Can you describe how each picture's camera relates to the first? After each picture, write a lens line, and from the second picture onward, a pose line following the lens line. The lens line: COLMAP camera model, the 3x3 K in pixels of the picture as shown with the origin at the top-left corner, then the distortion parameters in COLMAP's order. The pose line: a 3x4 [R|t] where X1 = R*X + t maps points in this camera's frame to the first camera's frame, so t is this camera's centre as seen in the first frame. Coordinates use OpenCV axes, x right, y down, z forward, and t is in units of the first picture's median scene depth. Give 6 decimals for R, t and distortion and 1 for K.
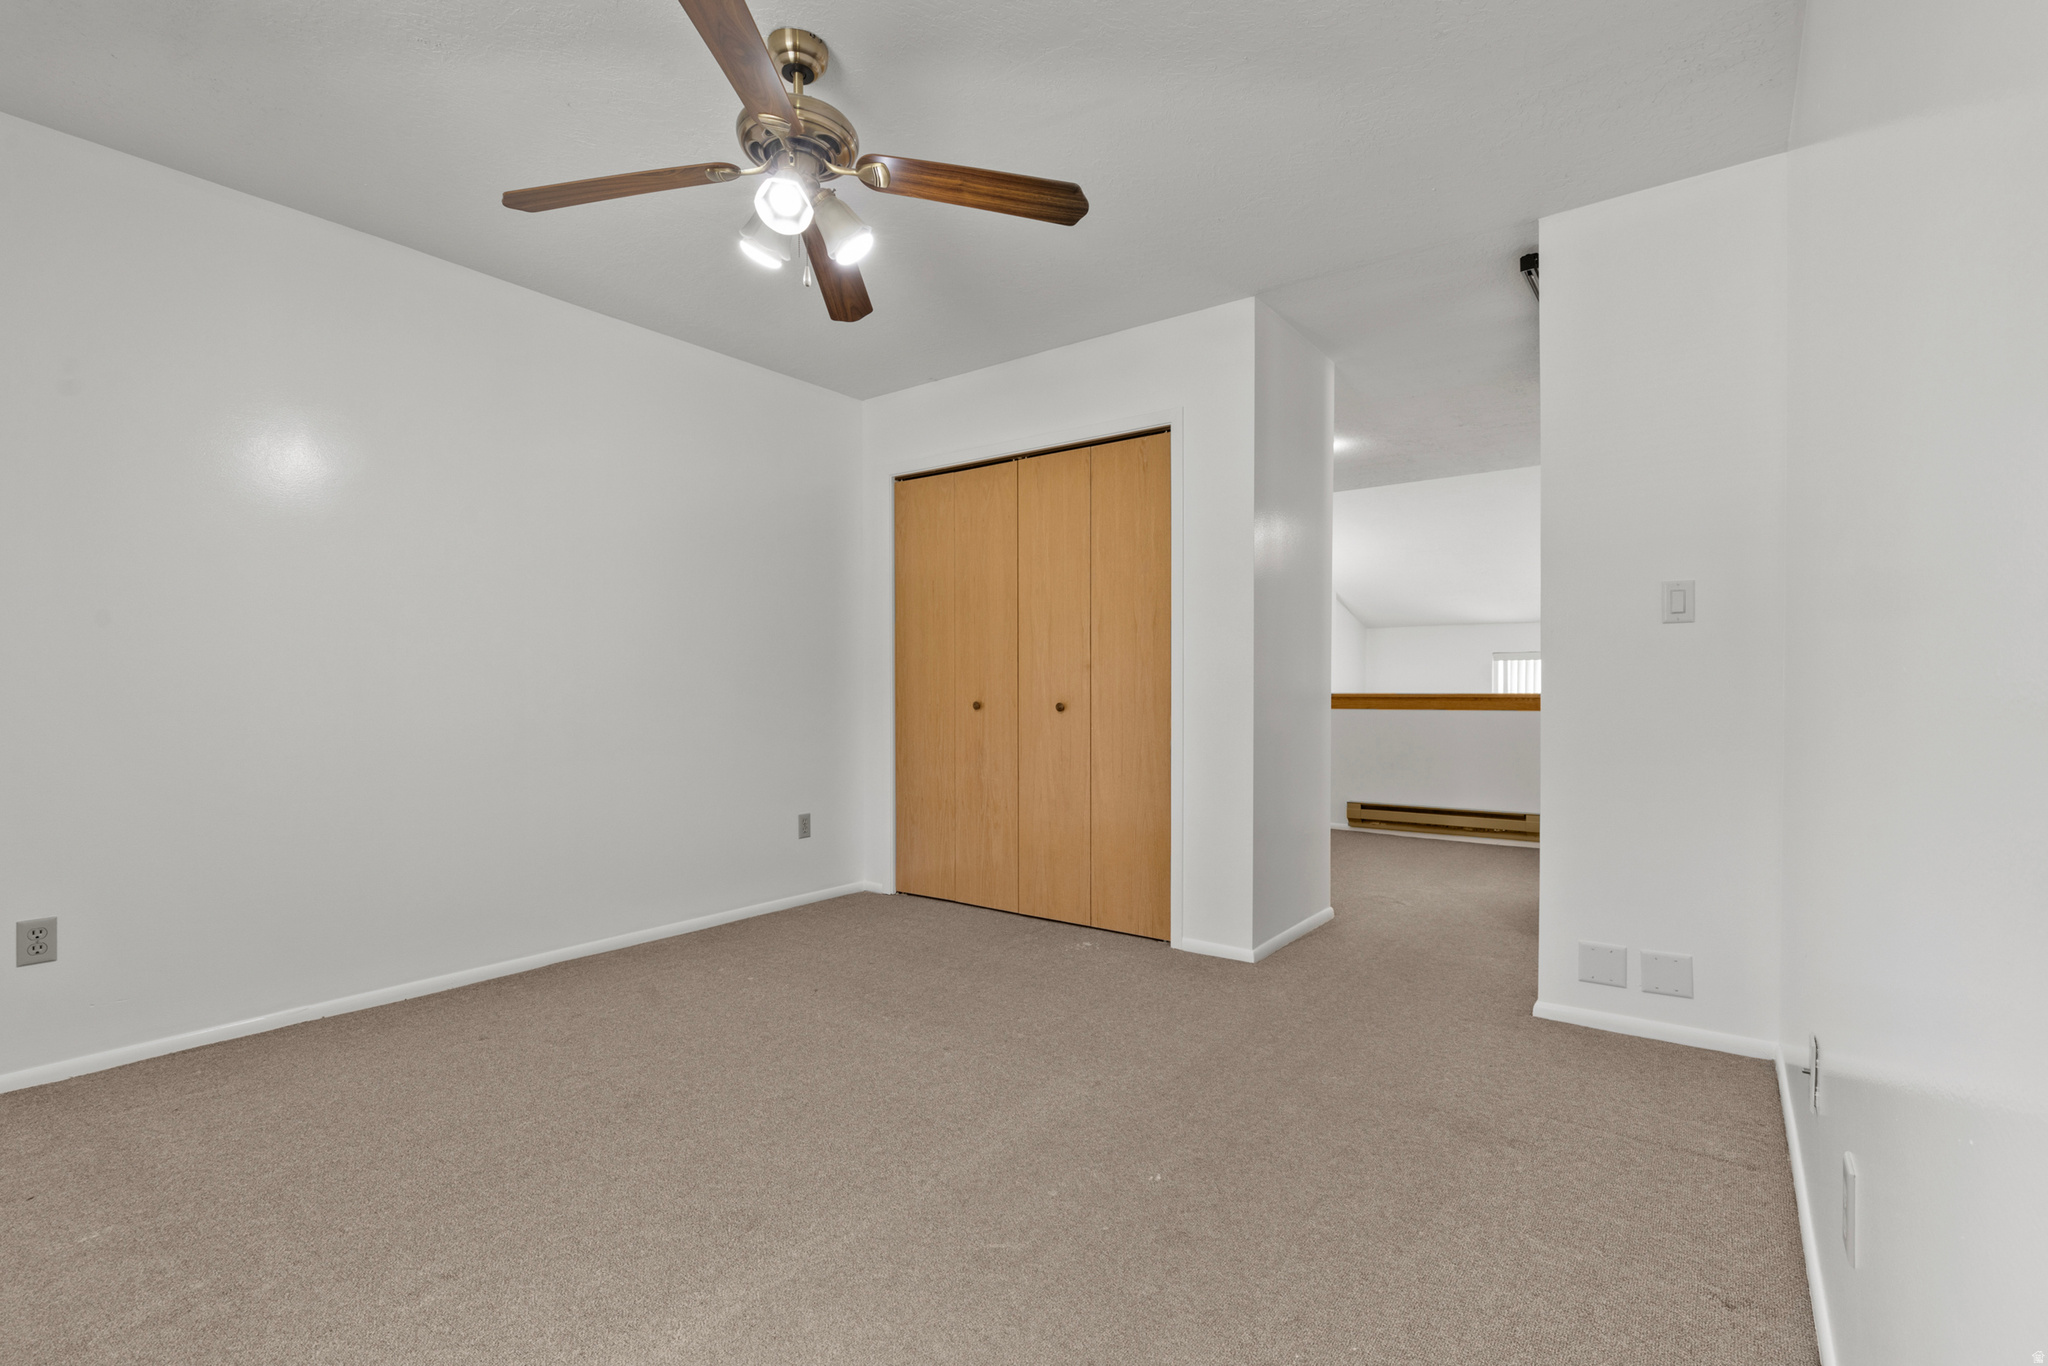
lens RADIAL K [[922.0, 0, 1030.9], [0, 922.0, 688.3], [0, 0, 1]] dist [0.003608, 0.000043]
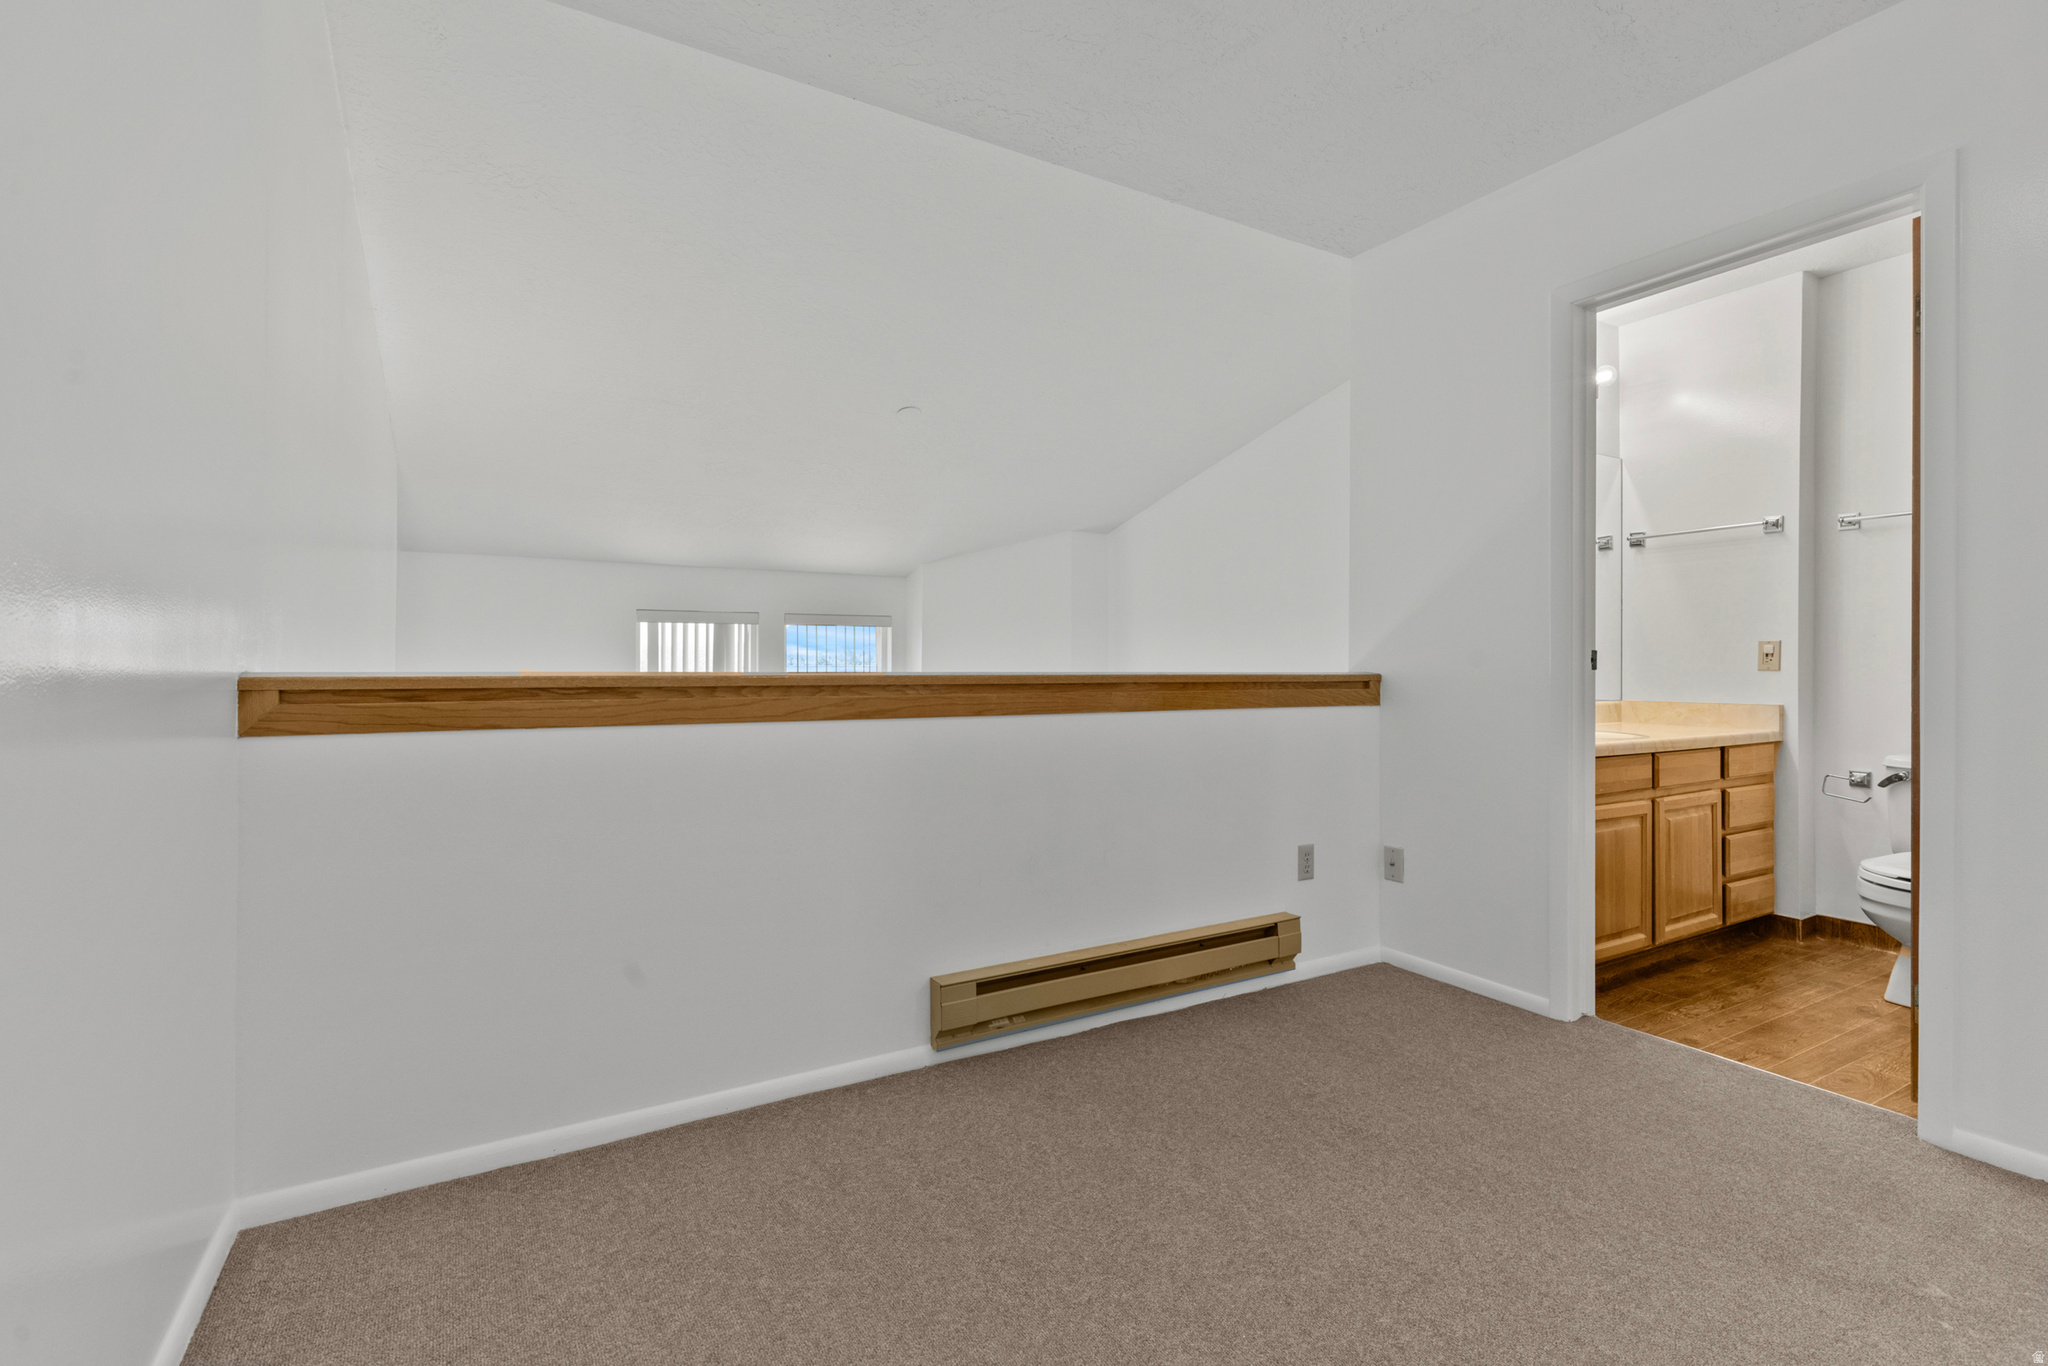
lens RADIAL K [[911.1, 0, 1002.3], [0, 911.1, 664.6], [0, 0, 1]] dist [0.002613, 0.000434]
pose [[0.411965, 0.000214, 0.911200, 0.038672], [0.002273, 0.999997, -0.001263, 0.002182], [-0.911197, 0.002591, 0.411963, 0.835591]]
